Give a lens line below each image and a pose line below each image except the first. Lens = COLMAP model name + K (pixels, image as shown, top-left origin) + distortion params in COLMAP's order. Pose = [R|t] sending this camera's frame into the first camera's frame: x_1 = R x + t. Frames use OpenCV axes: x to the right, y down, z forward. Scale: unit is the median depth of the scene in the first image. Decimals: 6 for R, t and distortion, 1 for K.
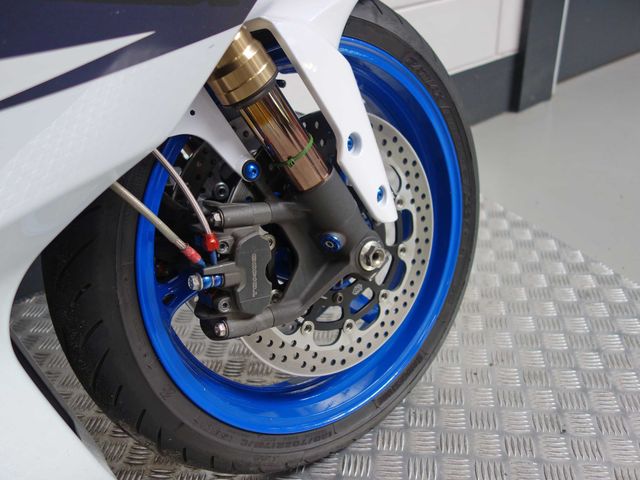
lens RADIAL K [[567.8, 0, 320.1], [0, 567.8, 242.0], [0, 0, 1]] dist [-0.005179, -0.000277]
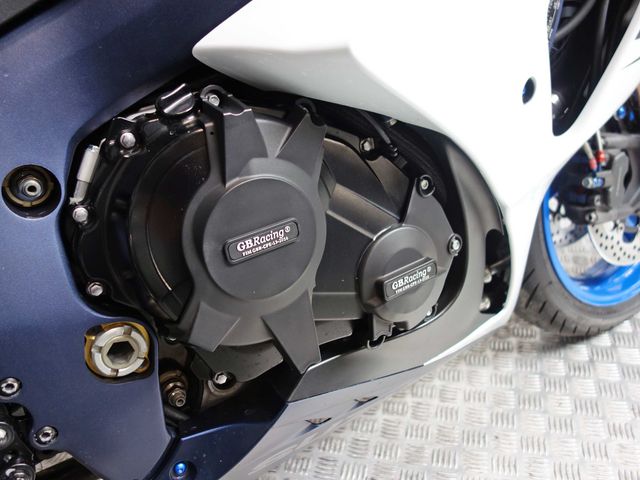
lens RADIAL K [[567.8, 0, 320.1], [0, 567.8, 242.0], [0, 0, 1]] dist [-0.005179, -0.000277]
pose [[0.995119, 0.034897, -0.092303, -0.766503], [-0.033306, 0.999270, 0.018719, 0.219075], [0.092889, -0.015553, 0.995555, -0.593942]]
